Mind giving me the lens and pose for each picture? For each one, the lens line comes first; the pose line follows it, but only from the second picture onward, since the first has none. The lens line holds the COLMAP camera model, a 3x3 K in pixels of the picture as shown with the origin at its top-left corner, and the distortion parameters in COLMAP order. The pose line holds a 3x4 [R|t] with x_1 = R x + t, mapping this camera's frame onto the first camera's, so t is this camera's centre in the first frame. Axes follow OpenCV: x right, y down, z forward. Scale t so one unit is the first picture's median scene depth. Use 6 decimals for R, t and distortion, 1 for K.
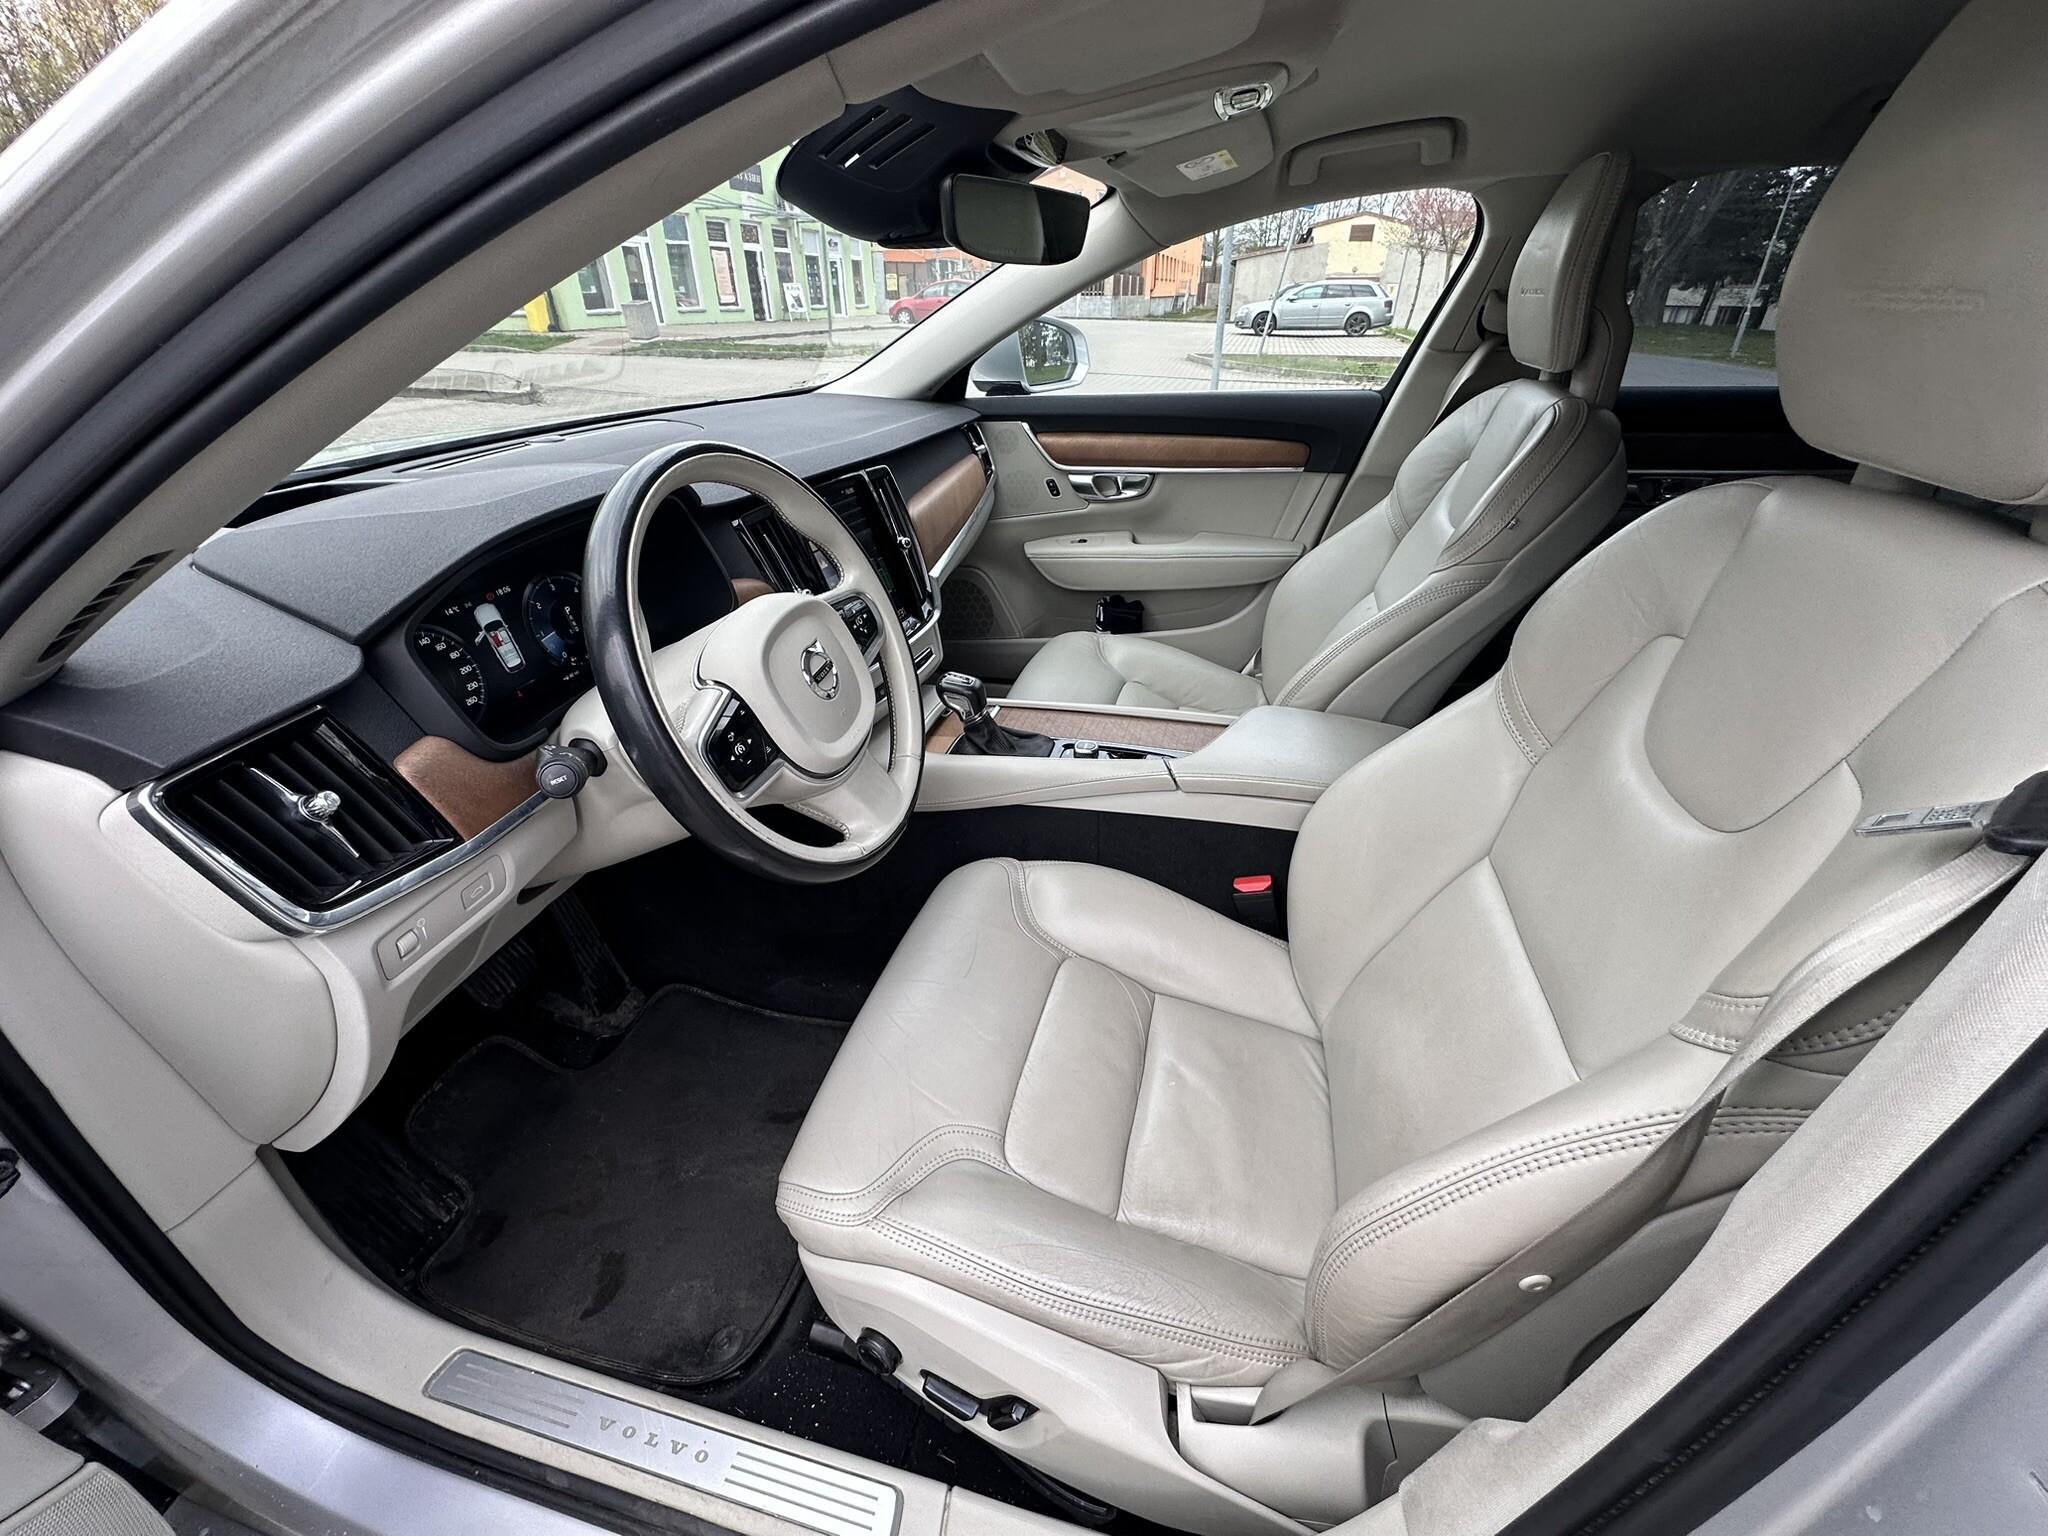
lens RADIAL K [[805.7, 0, 1025.8], [0, 805.7, 778.6], [0, 0, 1]] dist [-0.000506, 0.000059]
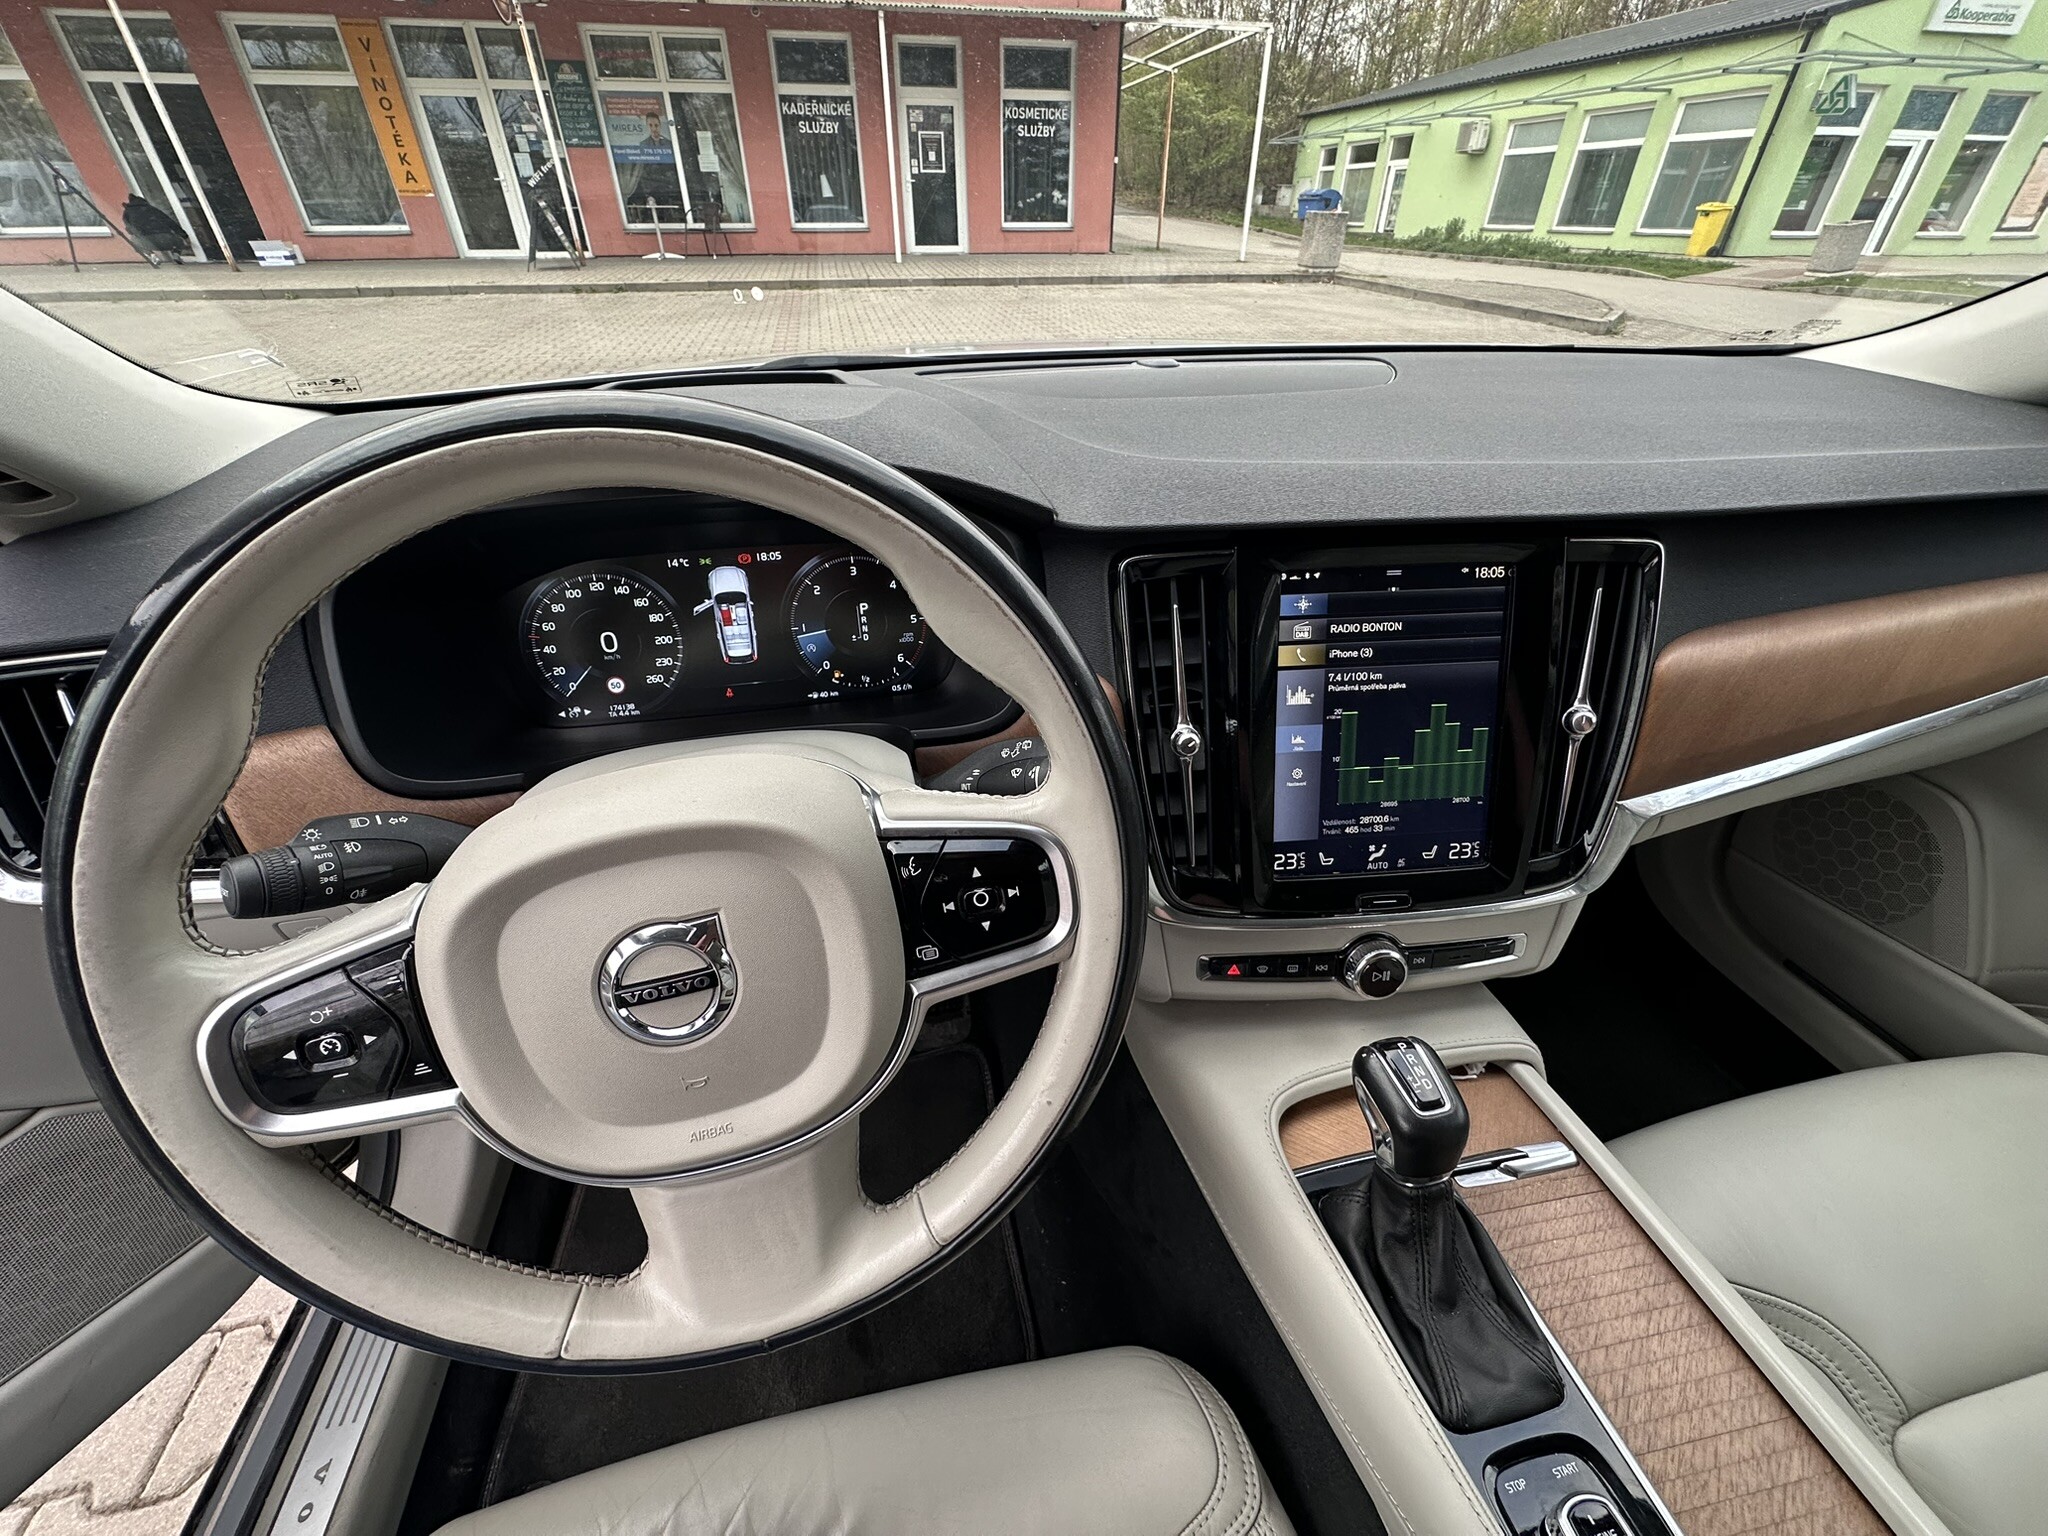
lens RADIAL K [[828.3, 0, 1024.0], [0, 828.3, 768.0], [0, 0, 1]] dist [-0.004038, 0.000235]
pose [[0.450346, 0.501010, -0.739038, 0.050339], [-0.462963, 0.838792, 0.286521, -0.250259], [0.763449, 0.213114, 0.609696, 0.495207]]
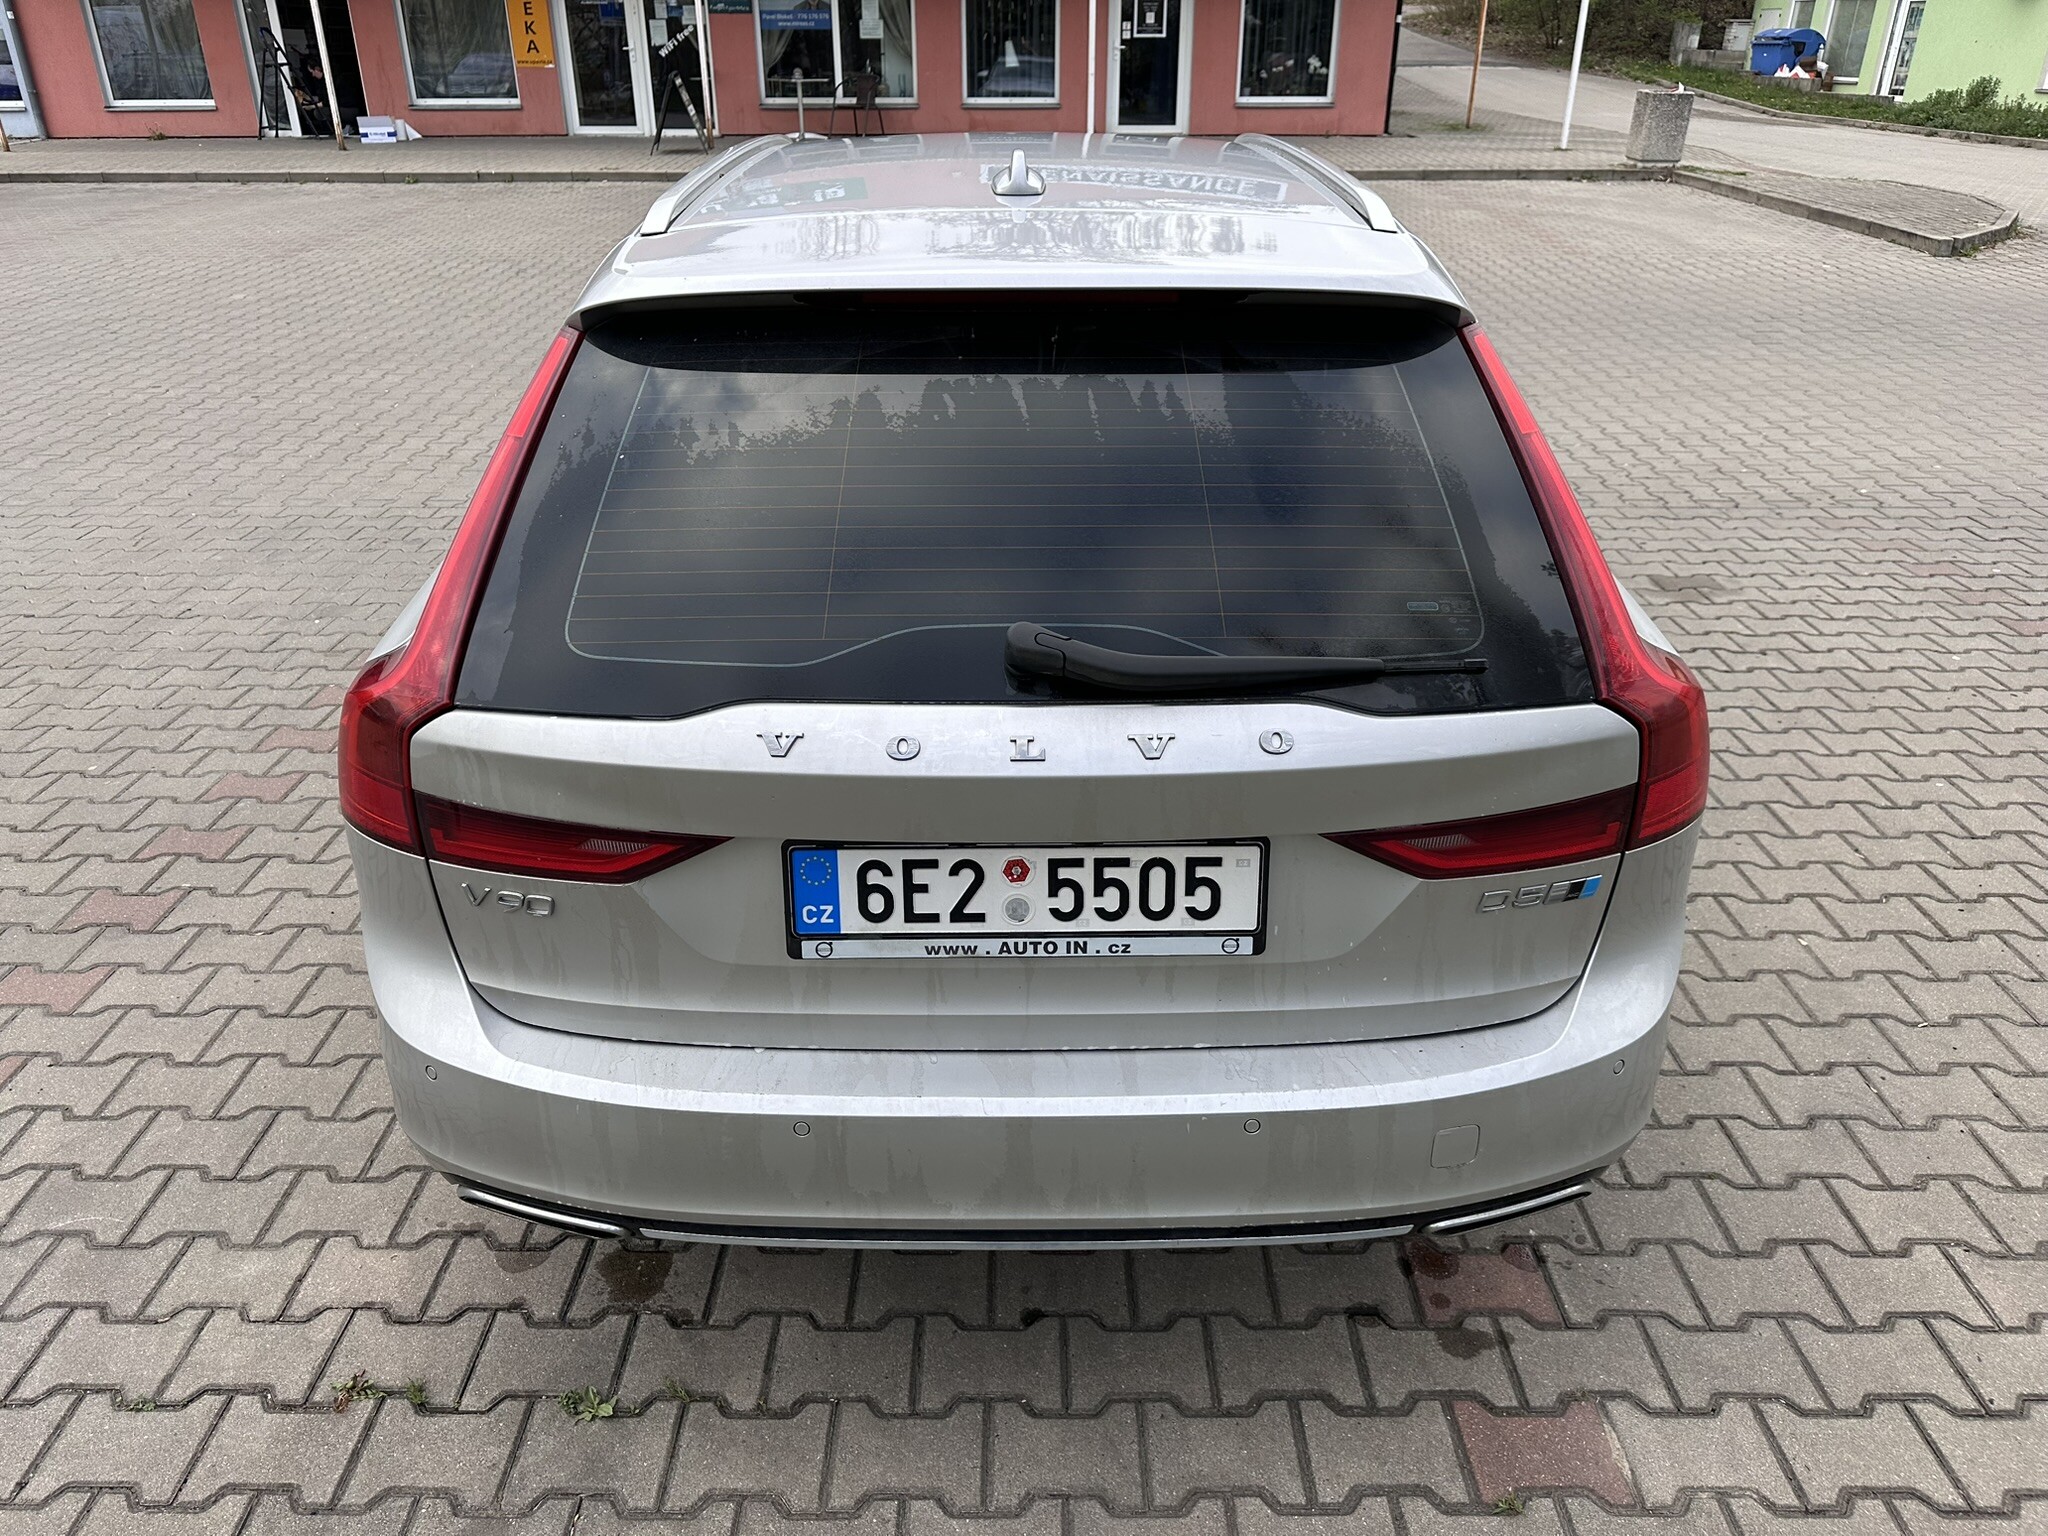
lens RADIAL K [[1443.5, 0, 1023.4], [0, 1443.5, 734.0], [0, 0, 1]] dist [0.006678, 0.000143]
pose [[0.260719, 0.418963, -0.869768, 3.338102], [-0.498350, 0.830019, 0.250433, -0.337839], [0.826845, 0.368156, 0.425191, -0.238095]]
